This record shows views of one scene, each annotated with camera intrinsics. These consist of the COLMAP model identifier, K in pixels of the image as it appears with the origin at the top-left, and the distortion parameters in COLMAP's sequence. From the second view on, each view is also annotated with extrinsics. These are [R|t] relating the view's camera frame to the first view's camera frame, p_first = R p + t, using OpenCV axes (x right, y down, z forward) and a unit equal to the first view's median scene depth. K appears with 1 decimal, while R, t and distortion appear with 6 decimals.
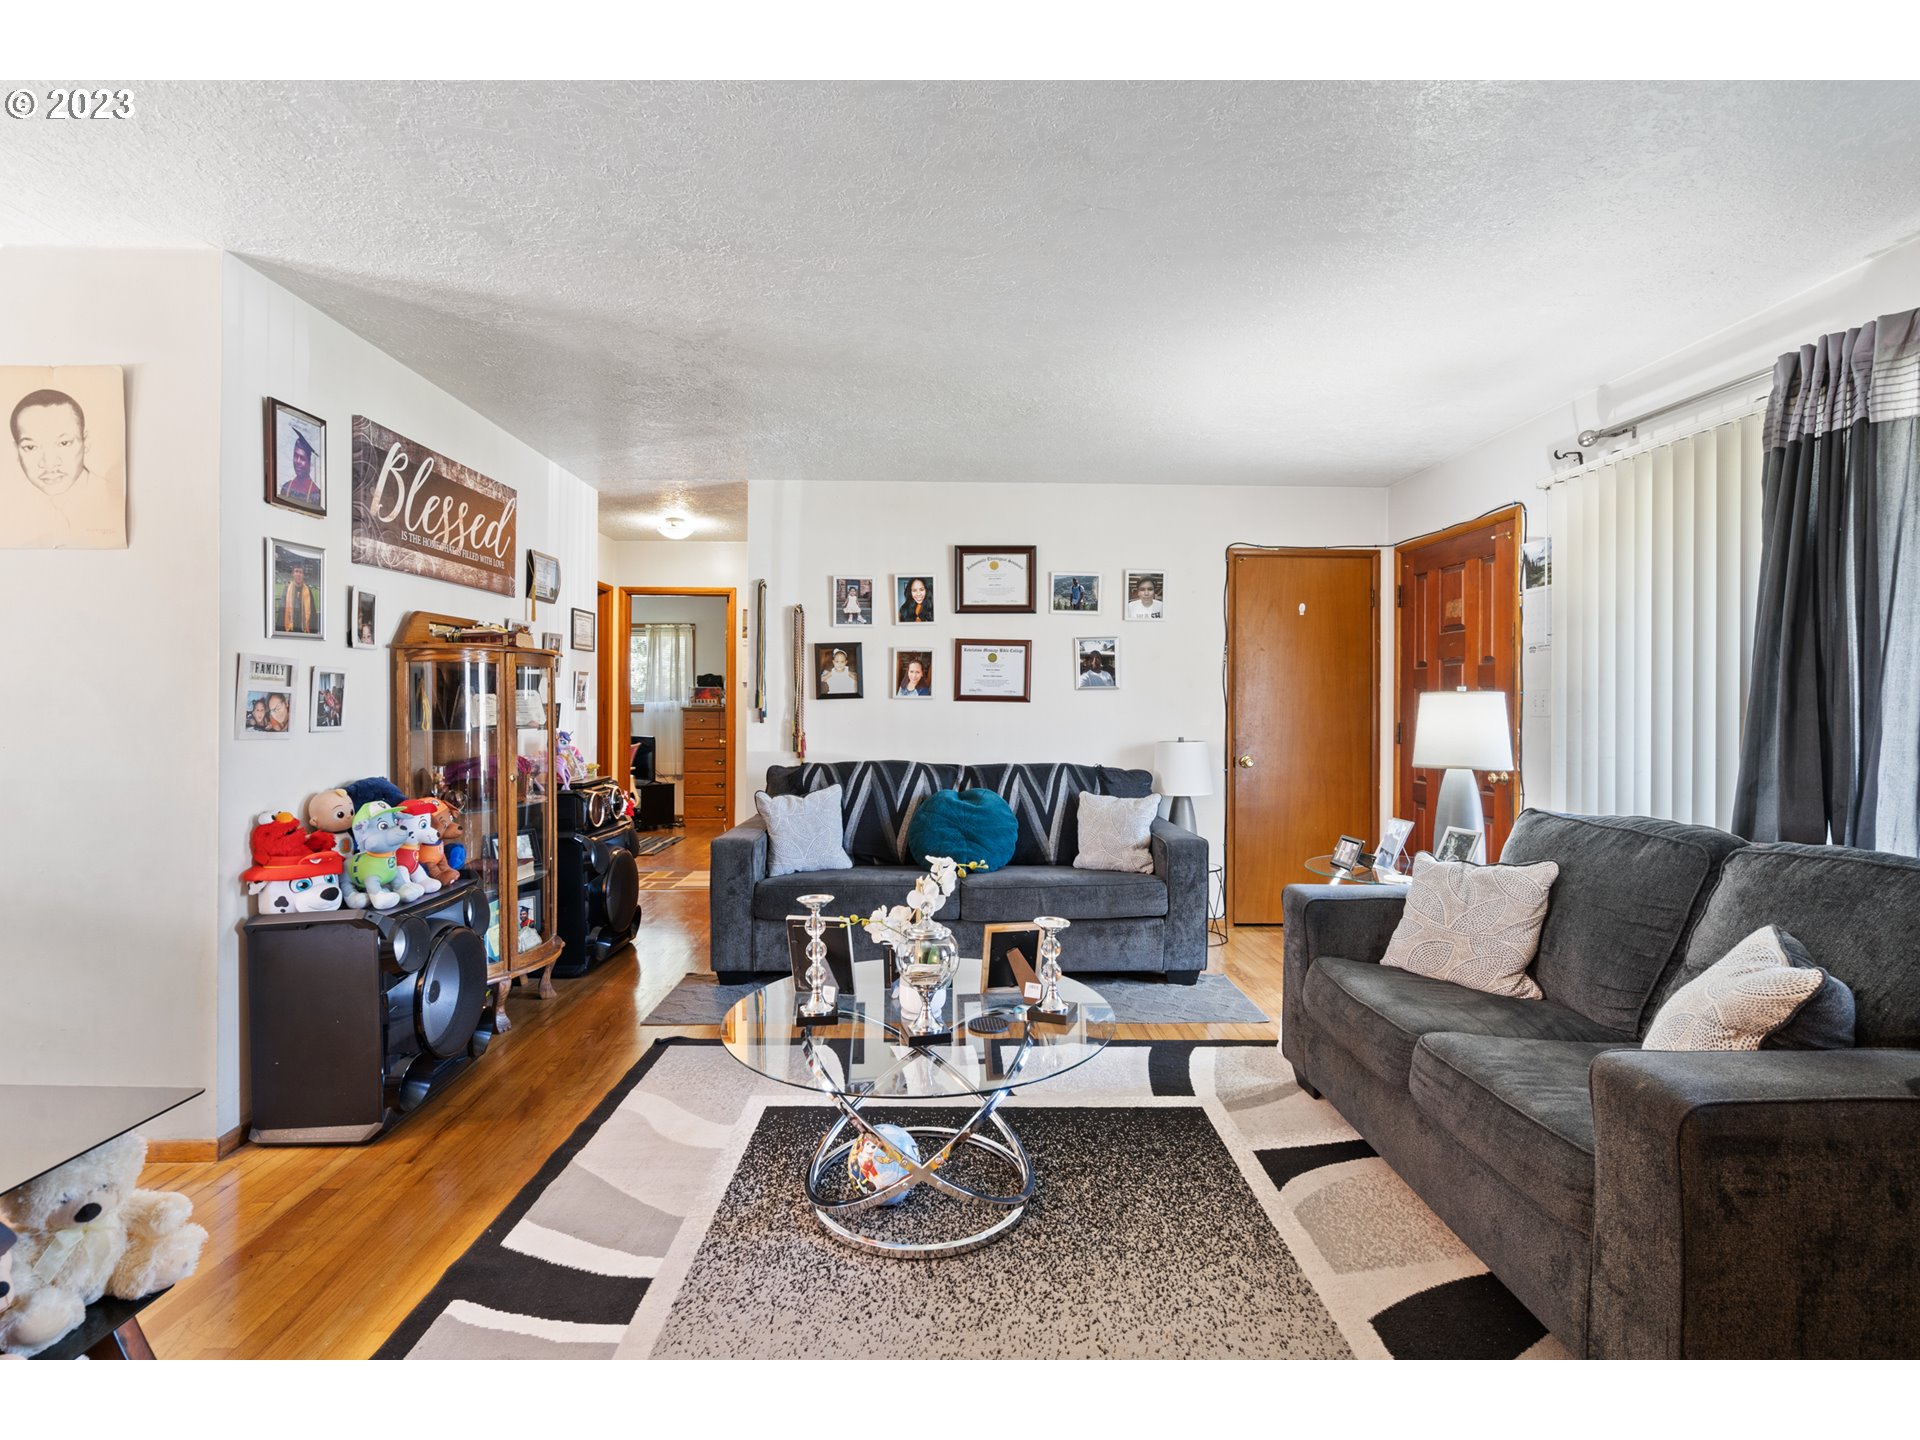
lens RADIAL K [[885.2, 0, 960.0], [0, 885.2, 720.0], [0, 0, 1]] dist [-0.000741, 0.000043]
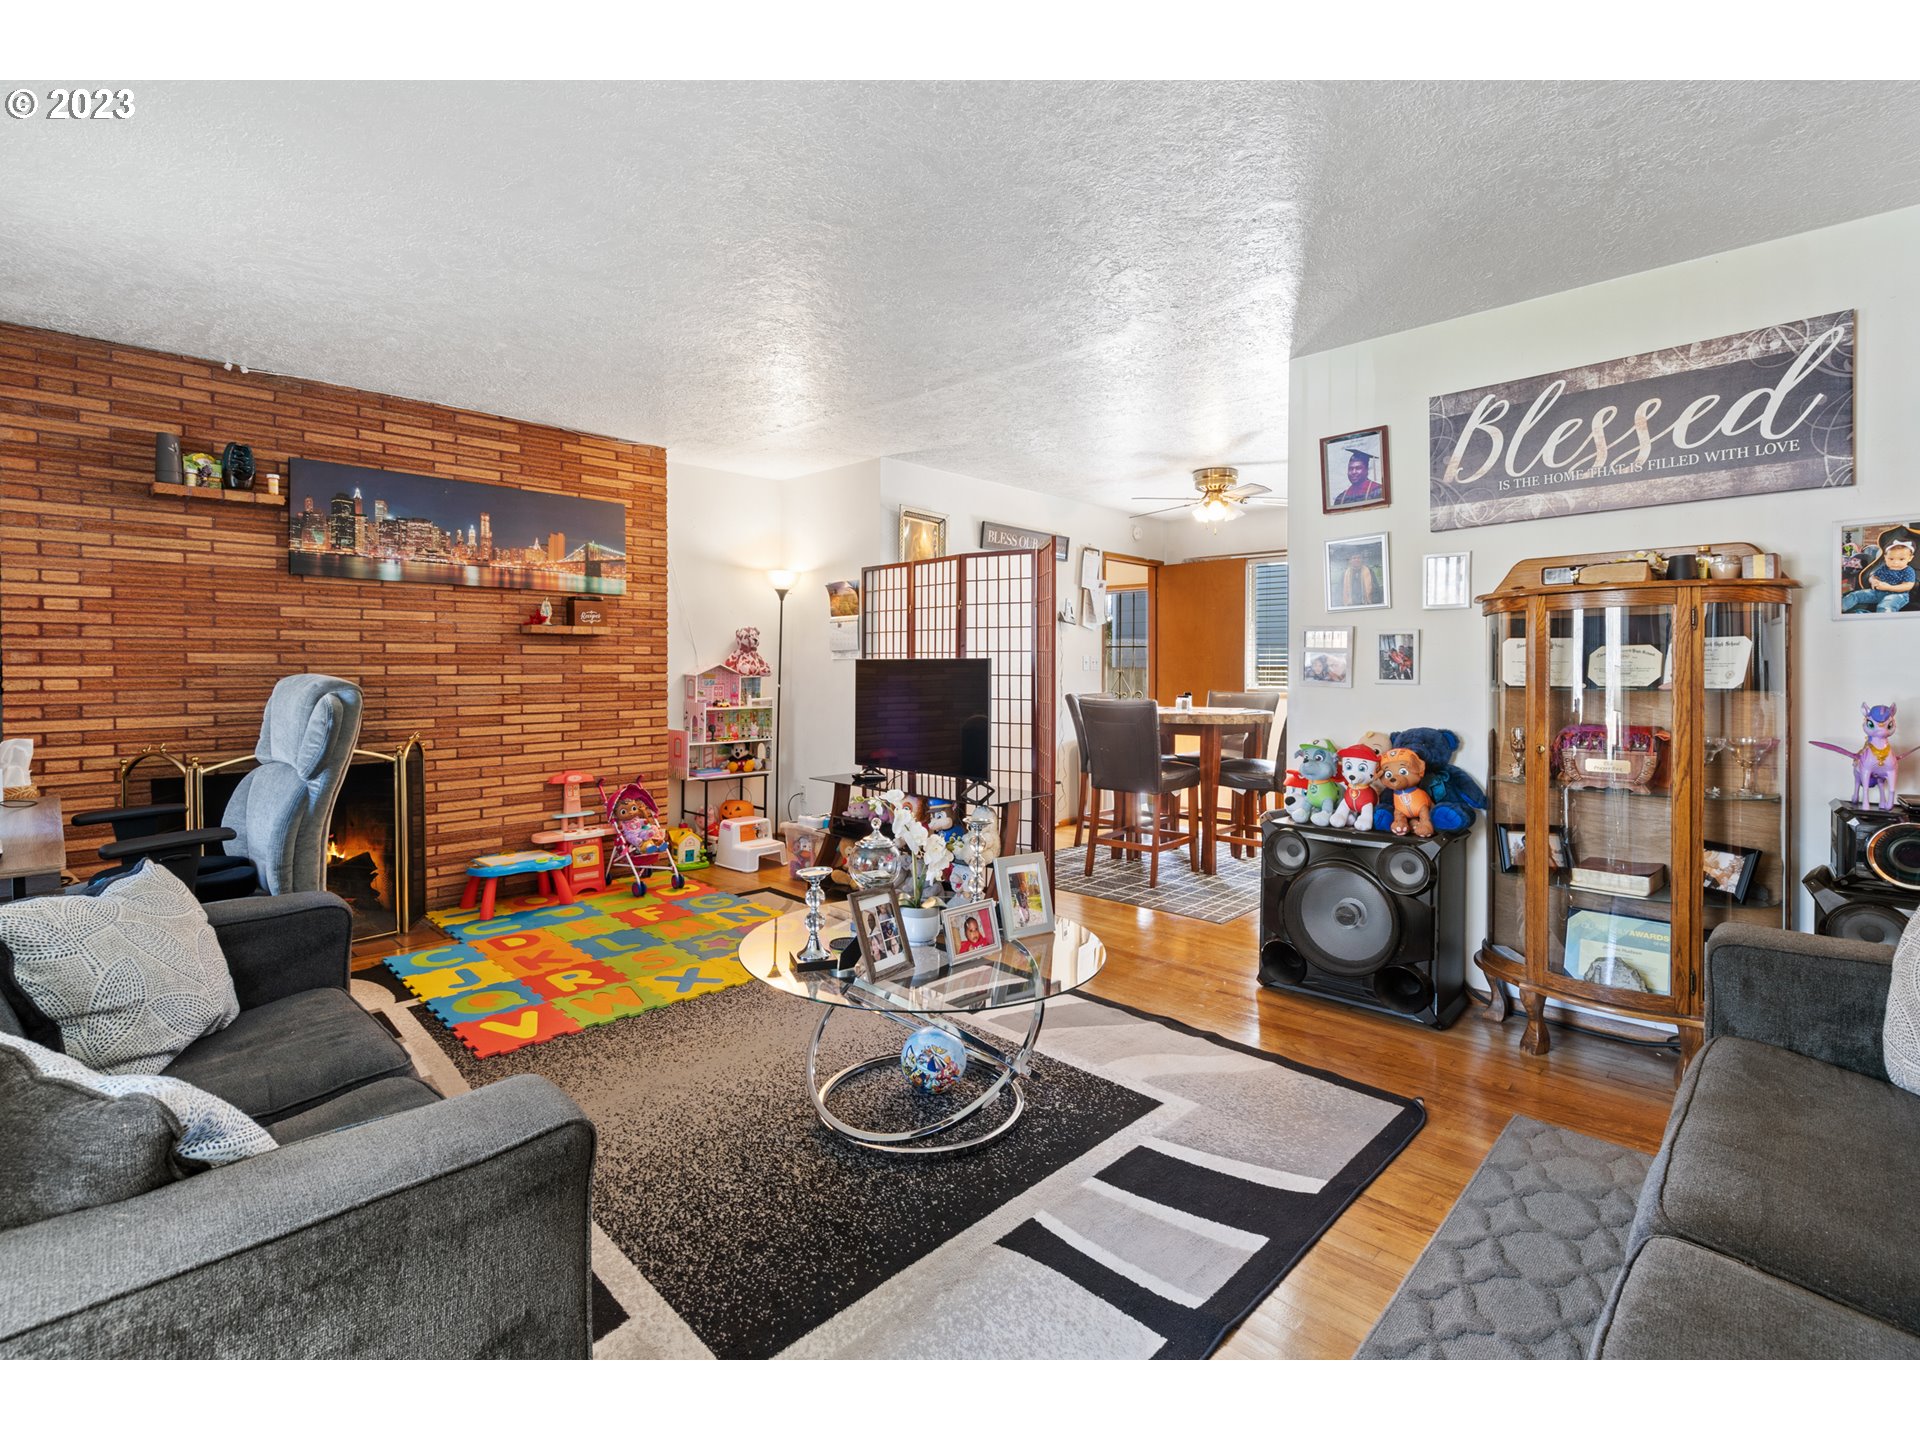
lens RADIAL K [[850.9, 0, 920.4], [0, 850.9, 676.6], [0, 0, 1]] dist [0.000335, 0.000077]
pose [[-0.735763, 0.000613, -0.677239, 0.547228], [-0.011611, 0.999841, 0.013520, -0.004281], [0.677139, 0.017810, -0.735639, 1.461402]]
